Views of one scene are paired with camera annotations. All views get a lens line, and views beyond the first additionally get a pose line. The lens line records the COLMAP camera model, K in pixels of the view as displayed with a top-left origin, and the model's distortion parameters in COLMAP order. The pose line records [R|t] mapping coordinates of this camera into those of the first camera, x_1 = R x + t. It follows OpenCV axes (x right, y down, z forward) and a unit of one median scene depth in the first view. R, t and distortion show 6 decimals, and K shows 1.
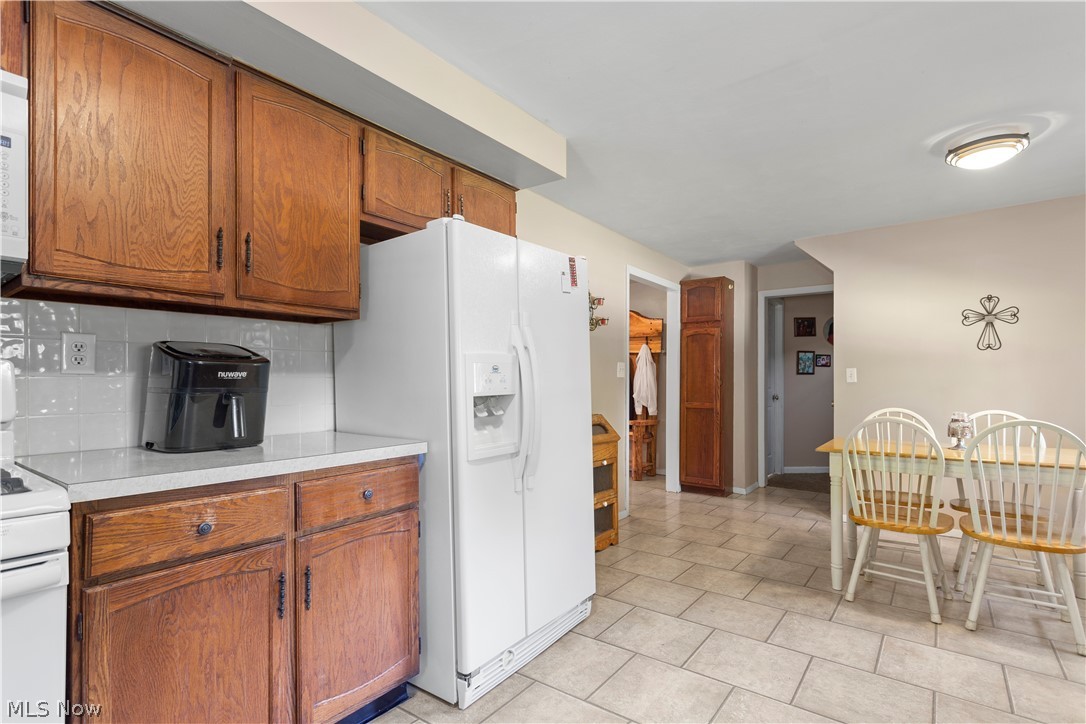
lens RADIAL K [[528.6, 0, 542.5], [0, 528.6, 379.1], [0, 0, 1]] dist [-0.000990, -0.000142]
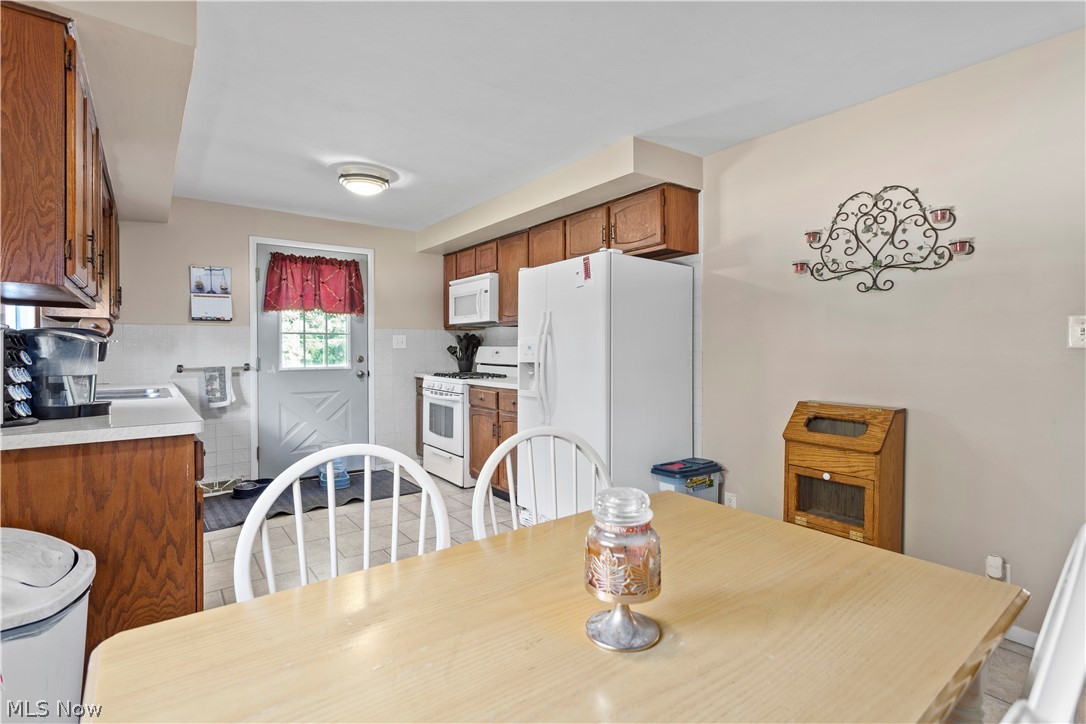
lens RADIAL K [[526.1, 0, 550.6], [0, 526.1, 354.0], [0, 0, 1]] dist [-0.001329, -0.000470]
pose [[-0.279899, 0.008333, -0.959993, 1.504436], [0.004832, 0.999962, 0.007271, -0.008952], [0.960017, -0.002604, -0.279928, 1.482119]]
